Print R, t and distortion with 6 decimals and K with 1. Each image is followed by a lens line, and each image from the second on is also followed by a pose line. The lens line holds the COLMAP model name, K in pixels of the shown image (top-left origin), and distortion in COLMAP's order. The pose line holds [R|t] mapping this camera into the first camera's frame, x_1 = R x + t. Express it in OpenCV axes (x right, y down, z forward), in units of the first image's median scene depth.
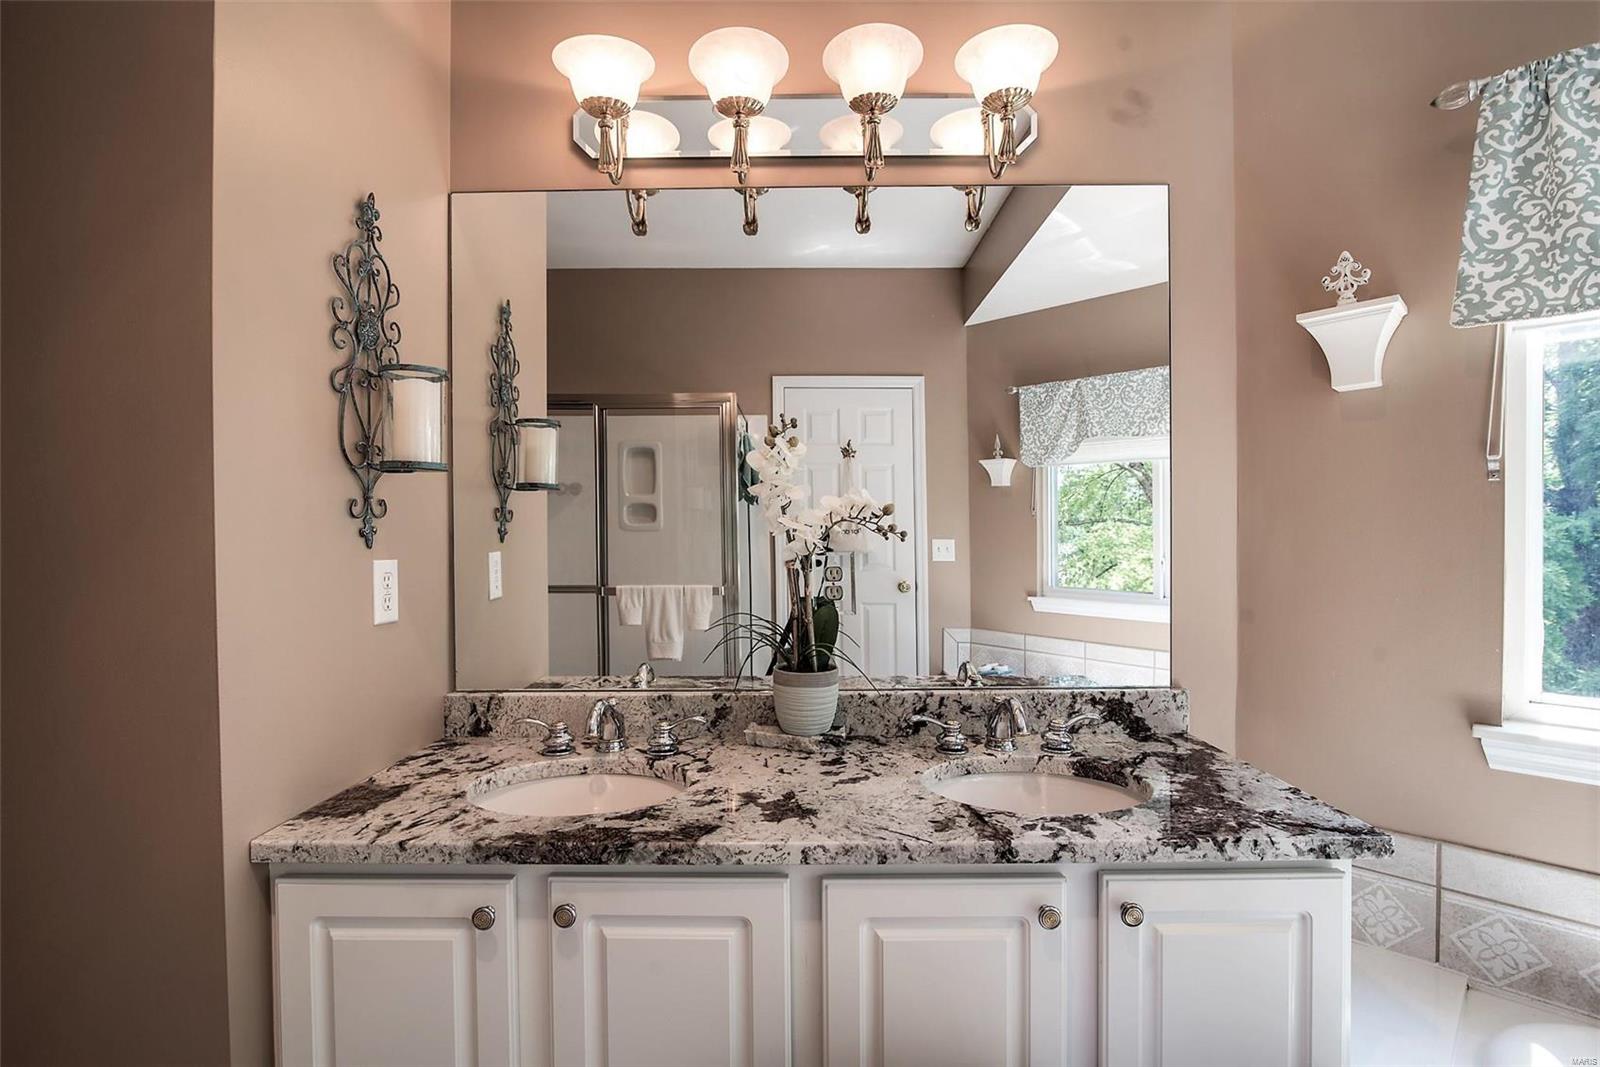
lens RADIAL K [[710.8, 0, 855.9], [0, 710.8, 536.7], [0, 0, 1]] dist [-0.026686, -0.000005]
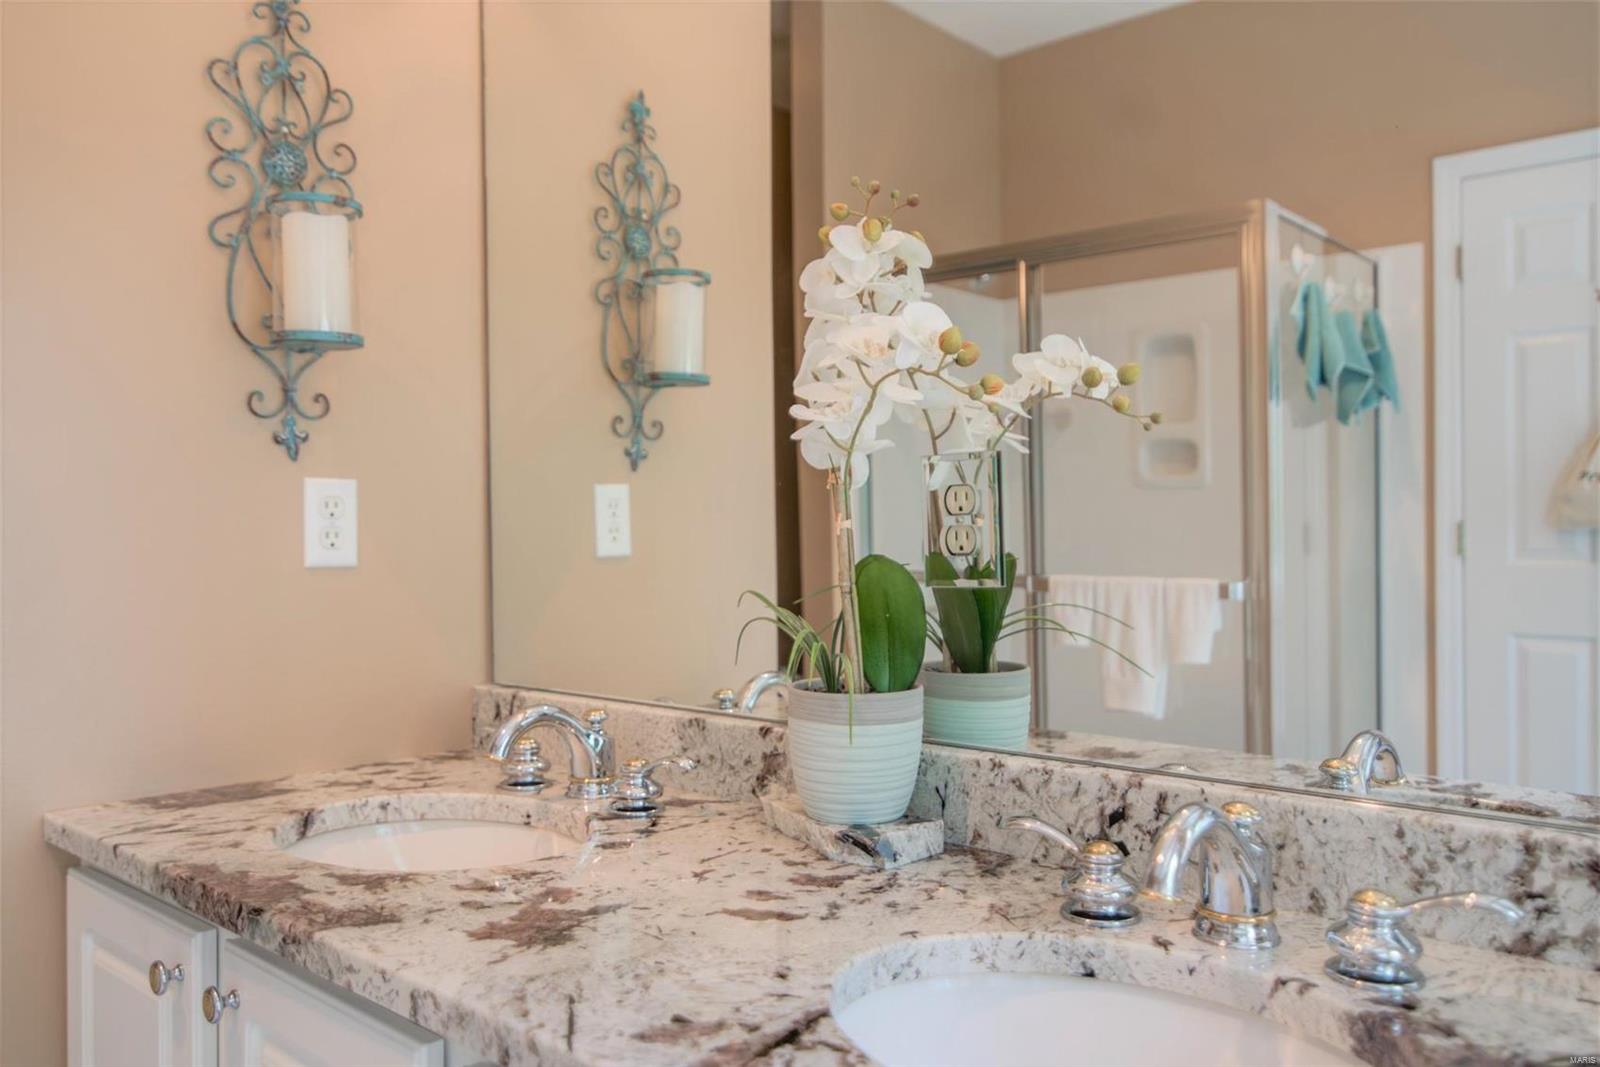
lens RADIAL K [[1222.2, 0, 800.0], [0, 1222.2, 533.5], [0, 0, 1]] dist [-0.004476, -0.000825]
pose [[0.744546, 0.002355, -0.667567, 0.520565], [0.006038, 0.999929, 0.010262, 0.079410], [0.667544, -0.011672, 0.744479, 0.395747]]
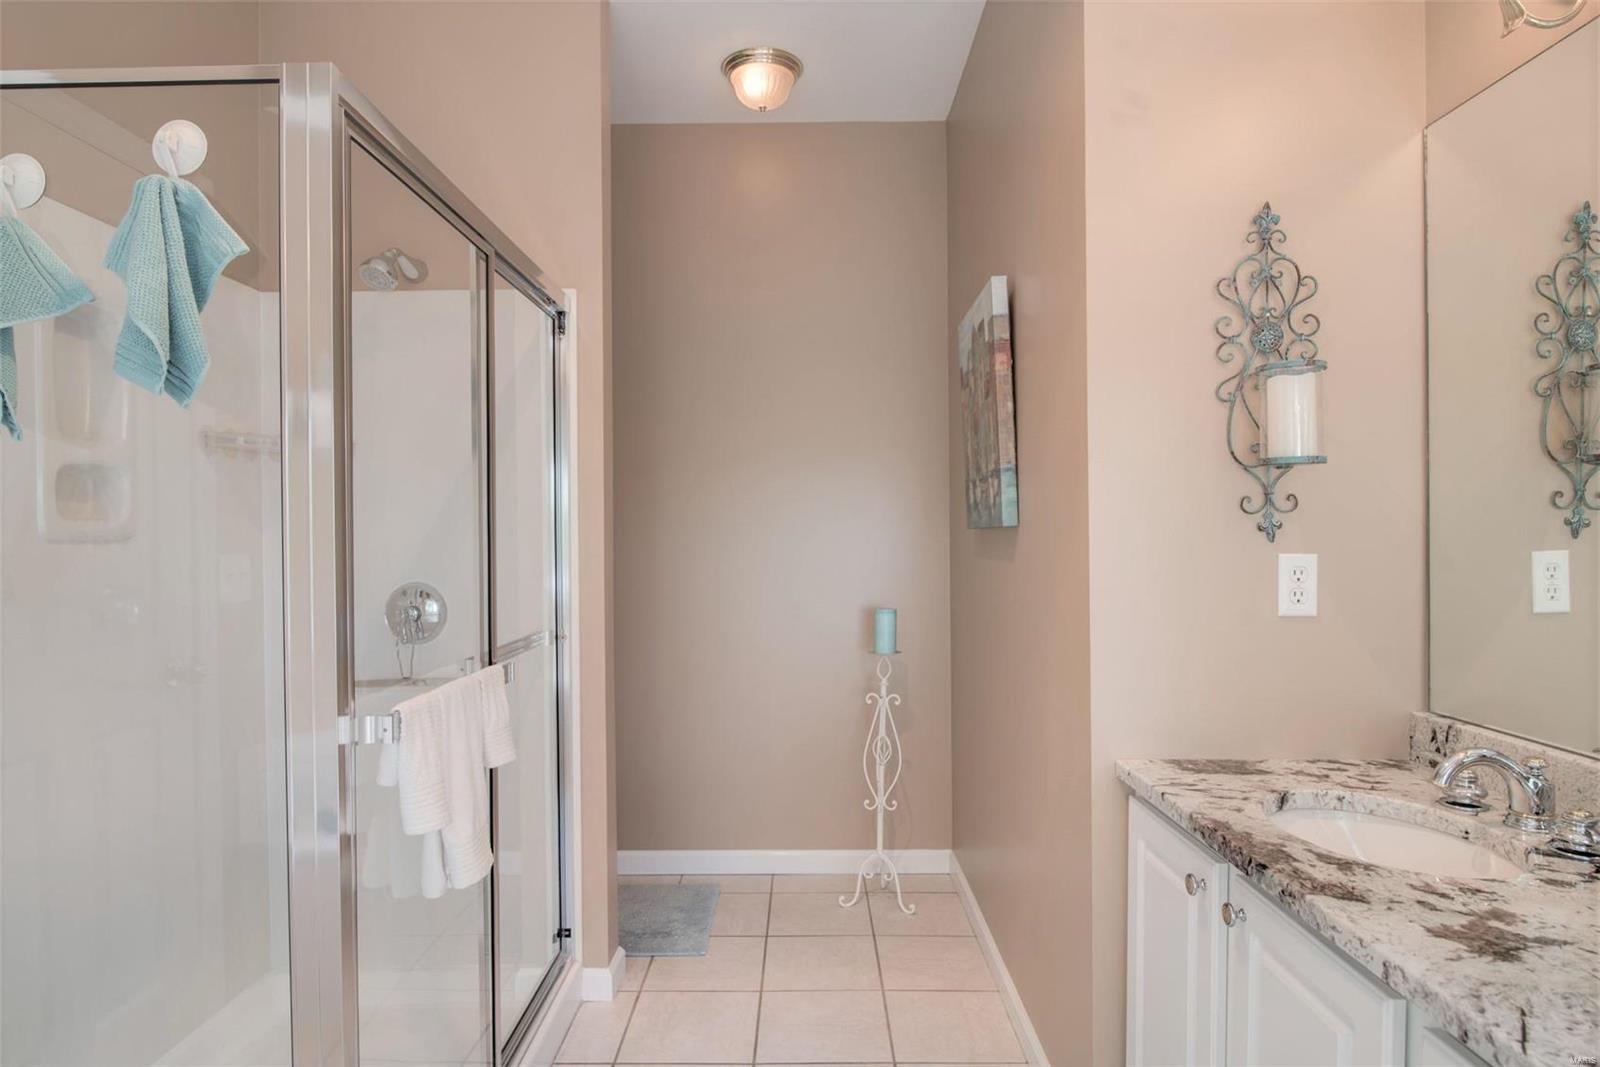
lens RADIAL K [[897.3, 0, 800.0], [0, 897.3, 533.5], [0, 0, 1]] dist [-0.006813, -0.001291]
pose [[-0.001649, 0.008106, -0.999966, 0.622320], [0.002137, 0.999965, 0.008102, -0.008137], [0.999996, -0.002124, -0.001667, 0.289317]]
